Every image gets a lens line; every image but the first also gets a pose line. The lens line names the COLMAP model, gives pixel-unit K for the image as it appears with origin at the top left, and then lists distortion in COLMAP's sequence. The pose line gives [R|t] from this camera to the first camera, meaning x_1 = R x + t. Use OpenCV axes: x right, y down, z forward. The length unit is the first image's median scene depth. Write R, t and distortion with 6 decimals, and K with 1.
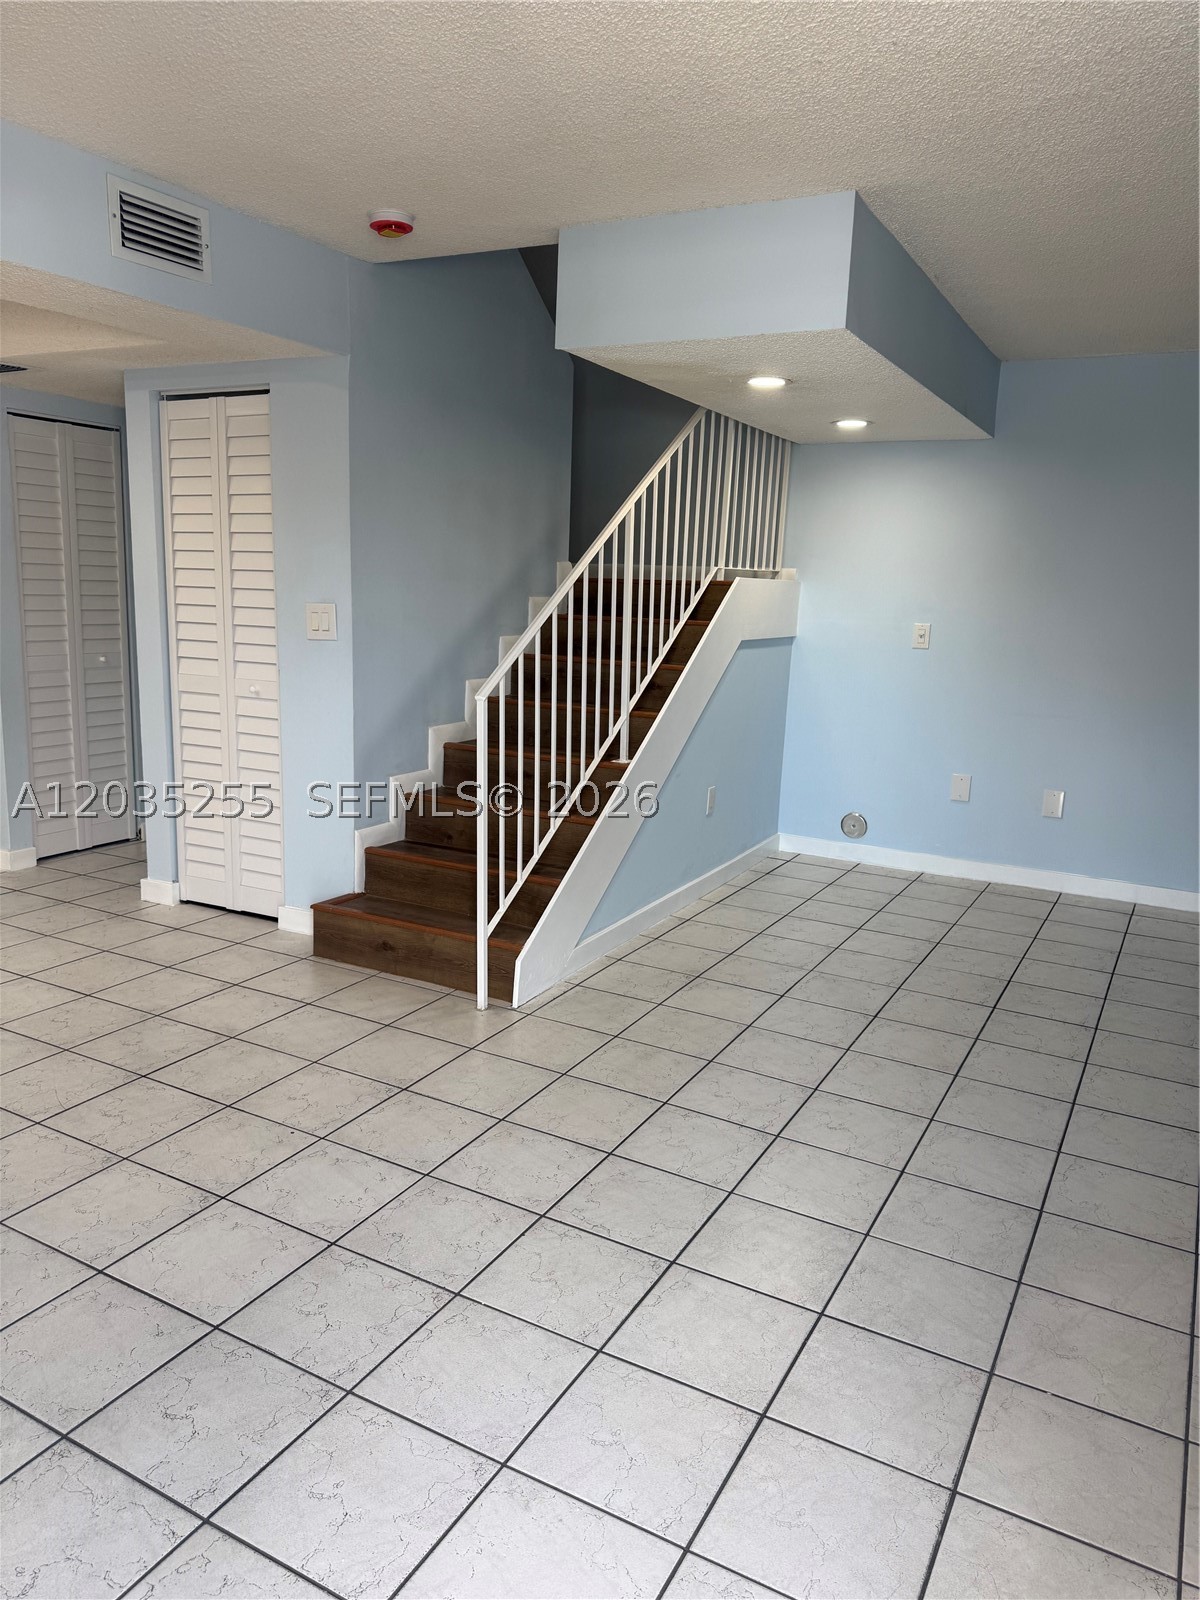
lens RADIAL K [[1131.4, 0, 594.1], [0, 1131.4, 808.8], [0, 0, 1]] dist [0.159099, -0.249293]
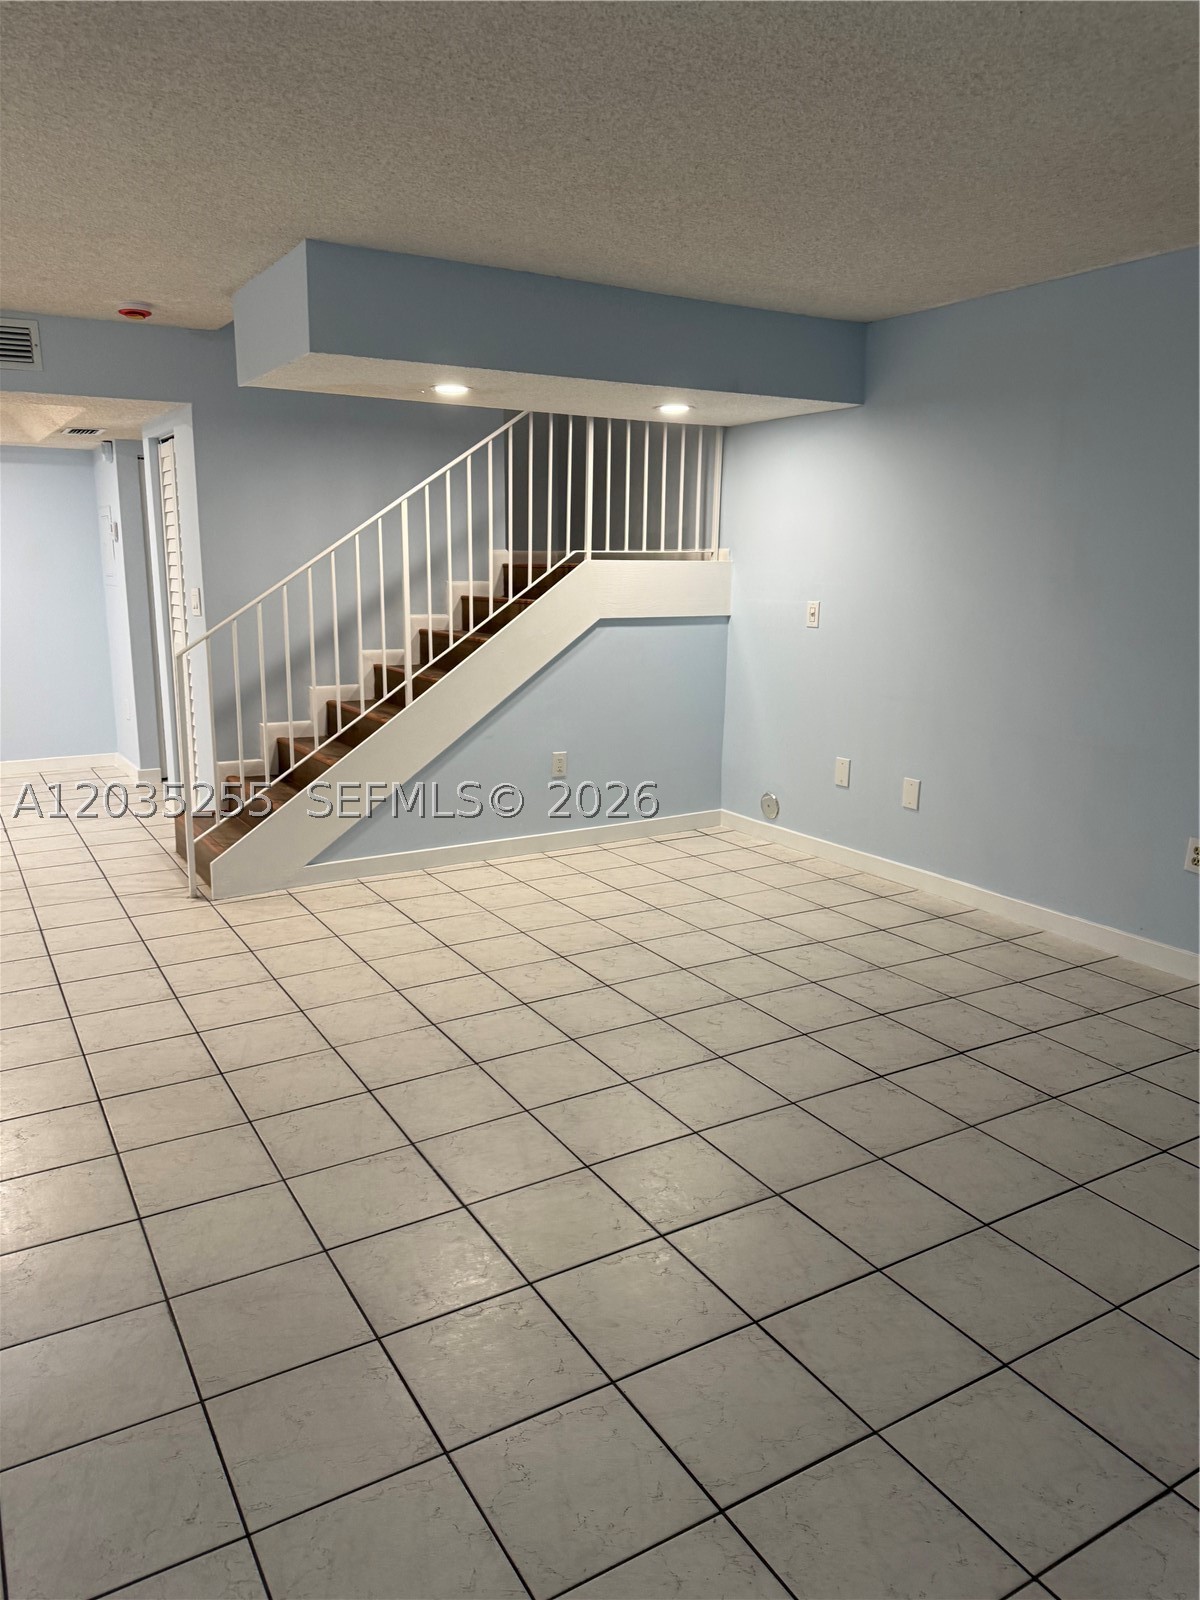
lens RADIAL K [[1120.5, 0, 598.5], [0, 1120.5, 815.4], [0, 0, 1]] dist [0.049405, -0.035242]
pose [[0.864894, 0.089691, -0.493877, 0.770555], [-0.074503, 0.995946, 0.050399, -0.016418], [0.496396, -0.006794, 0.868070, 0.079991]]
